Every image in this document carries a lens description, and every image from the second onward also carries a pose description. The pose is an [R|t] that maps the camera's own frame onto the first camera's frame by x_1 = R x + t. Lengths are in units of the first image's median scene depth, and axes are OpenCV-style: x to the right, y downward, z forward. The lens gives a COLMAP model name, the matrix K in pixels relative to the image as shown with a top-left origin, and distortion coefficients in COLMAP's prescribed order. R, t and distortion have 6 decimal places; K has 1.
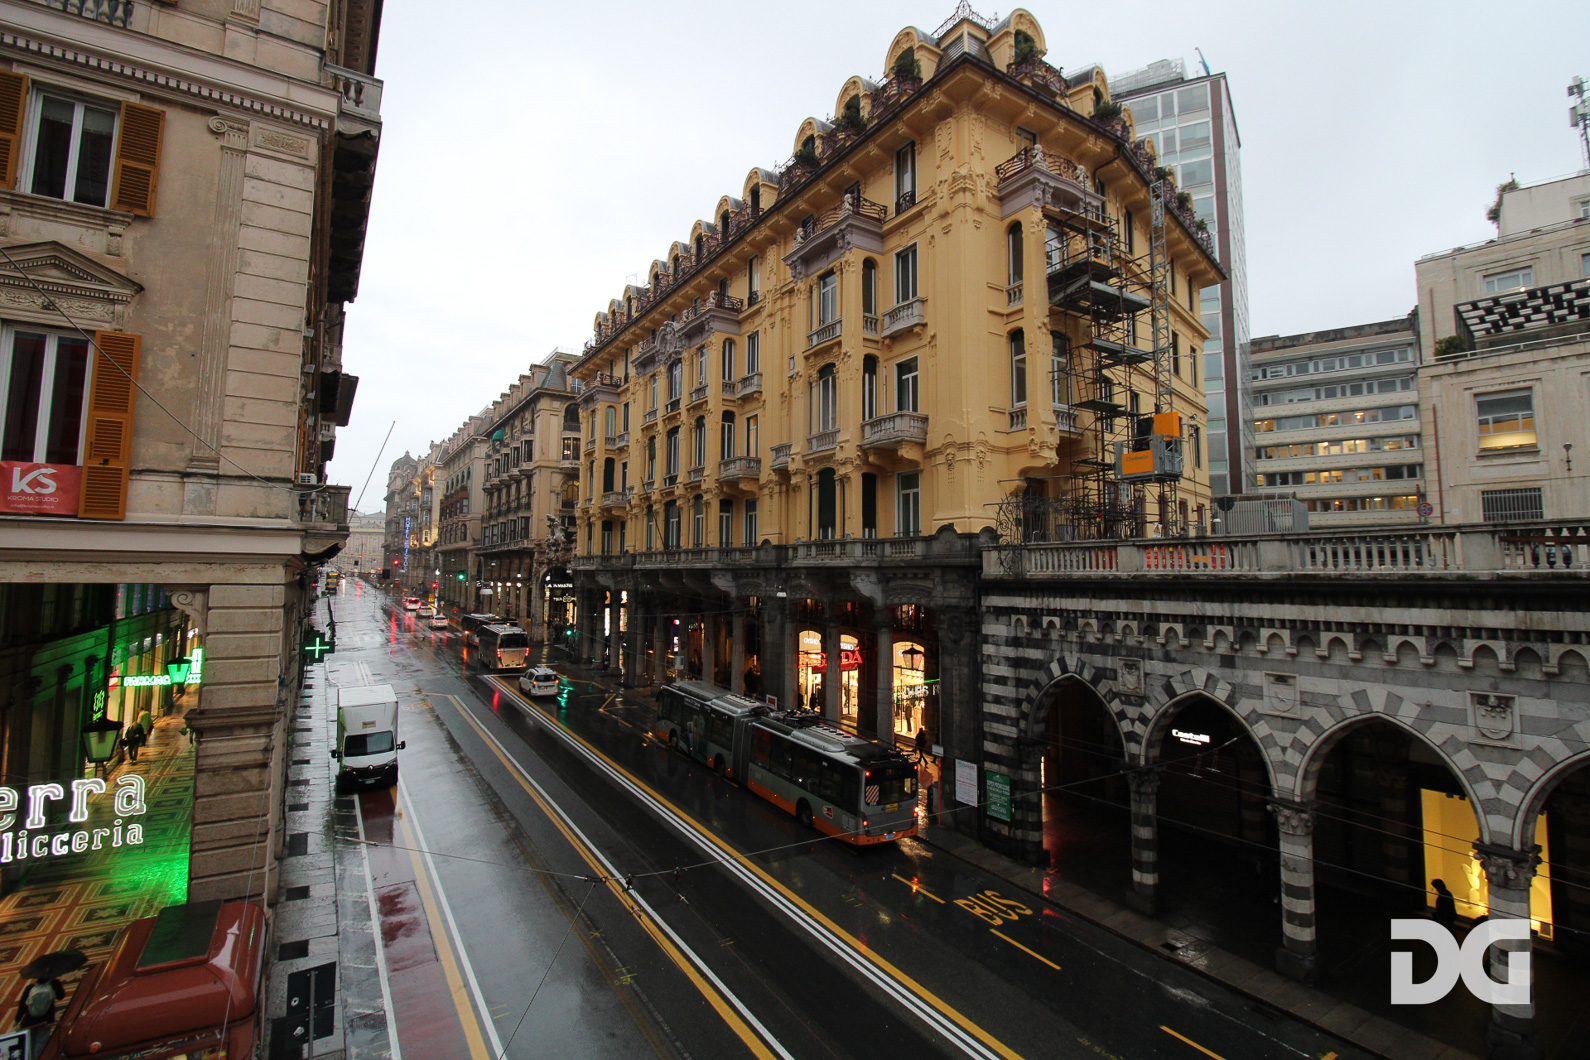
lens RADIAL K [[735.6, 0, 808.8], [0, 735.6, 506.3], [0, 0, 1]] dist [0.002725, -0.014626]
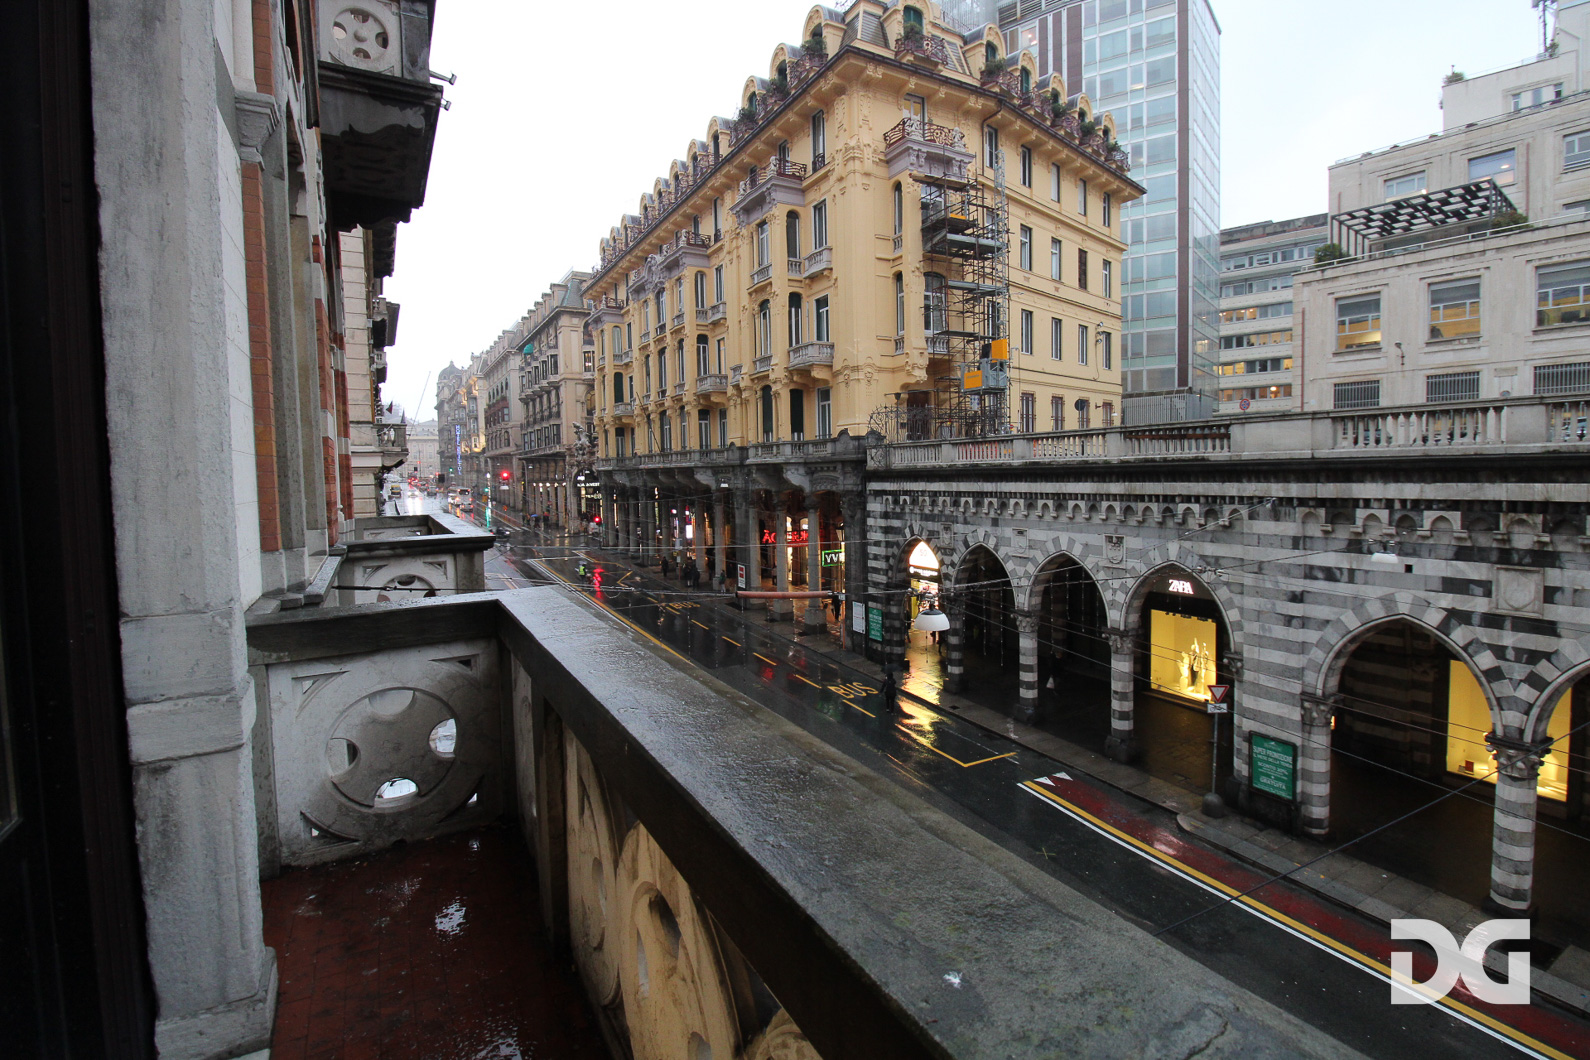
lens RADIAL K [[735.6, 0, 808.8], [0, 735.6, 506.3], [0, 0, 1]] dist [0.002725, -0.014626]
pose [[0.997805, -0.023485, -0.061916, 0.160471], [0.032107, 0.989321, 0.142171, -0.022246], [0.057916, -0.143846, 0.987904, -0.256435]]
